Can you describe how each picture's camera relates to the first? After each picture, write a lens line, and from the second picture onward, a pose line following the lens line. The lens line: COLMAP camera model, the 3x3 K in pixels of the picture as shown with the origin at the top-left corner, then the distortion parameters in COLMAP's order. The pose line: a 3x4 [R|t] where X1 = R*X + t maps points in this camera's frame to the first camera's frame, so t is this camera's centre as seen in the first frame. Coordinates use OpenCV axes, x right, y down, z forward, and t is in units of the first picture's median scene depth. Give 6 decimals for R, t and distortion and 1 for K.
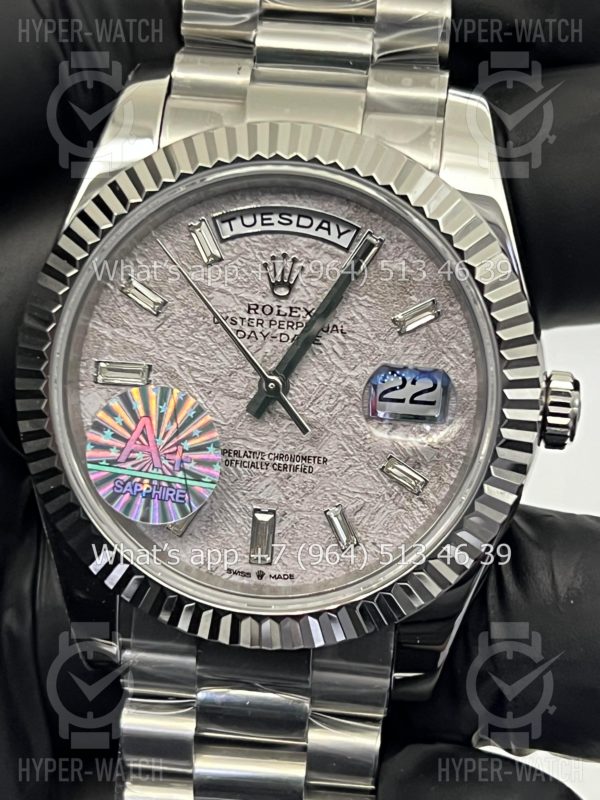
lens RADIAL K [[1899.0, 0, 300.0], [0, 1899.0, 400.0], [0, 0, 1]] dist [0.249229, -0.128595]
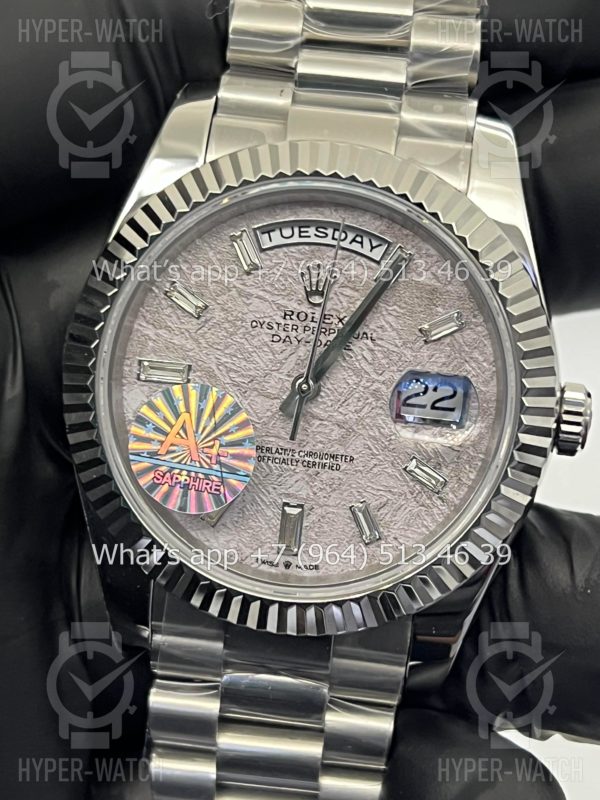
lens RADIAL K [[1899.0, 0, 300.0], [0, 1899.0, 400.0], [0, 0, 1]] dist [0.249229, -0.128595]
pose [[0.999351, 0.031033, 0.018274, -0.036401], [-0.030650, 0.999312, -0.020894, 0.021899], [-0.018909, 0.020320, 0.999615, -0.066208]]
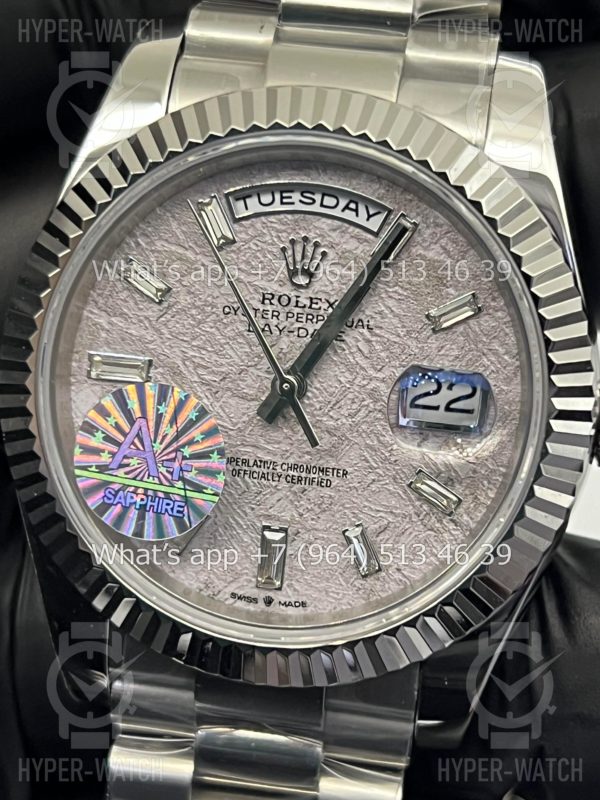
lens RADIAL K [[1899.0, 0, 300.0], [0, 1899.0, 400.0], [0, 0, 1]] dist [0.249229, -0.128595]
pose [[0.998948, 0.027368, -0.036789, 0.023787], [-0.027547, 0.999611, -0.004374, 0.002375], [0.036655, 0.005383, 0.999313, 0.120680]]
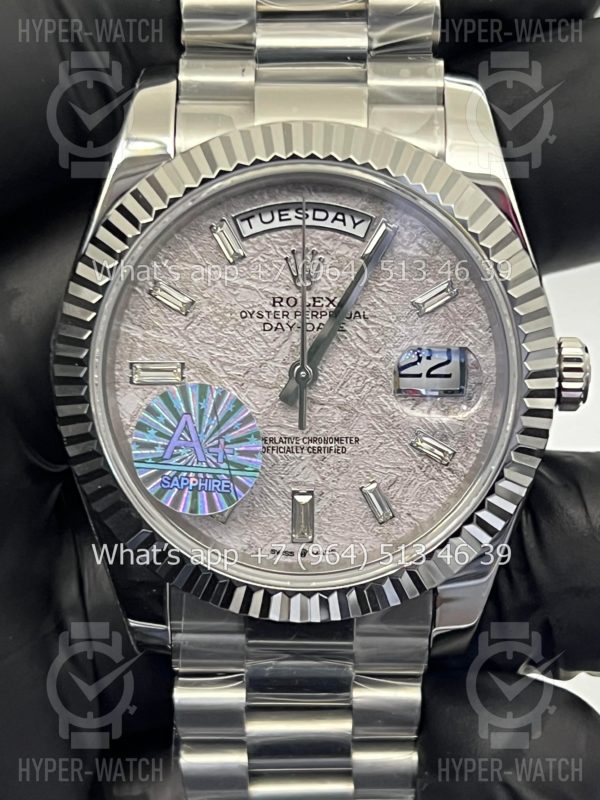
lens RADIAL K [[1899.0, 0, 300.0], [0, 1899.0, 400.0], [0, 0, 1]] dist [0.249229, -0.128595]
pose [[0.993368, -0.080788, 0.081807, -0.102708], [0.076691, 0.995696, 0.052046, -0.047733], [-0.085660, -0.045427, 0.995288, -0.045370]]
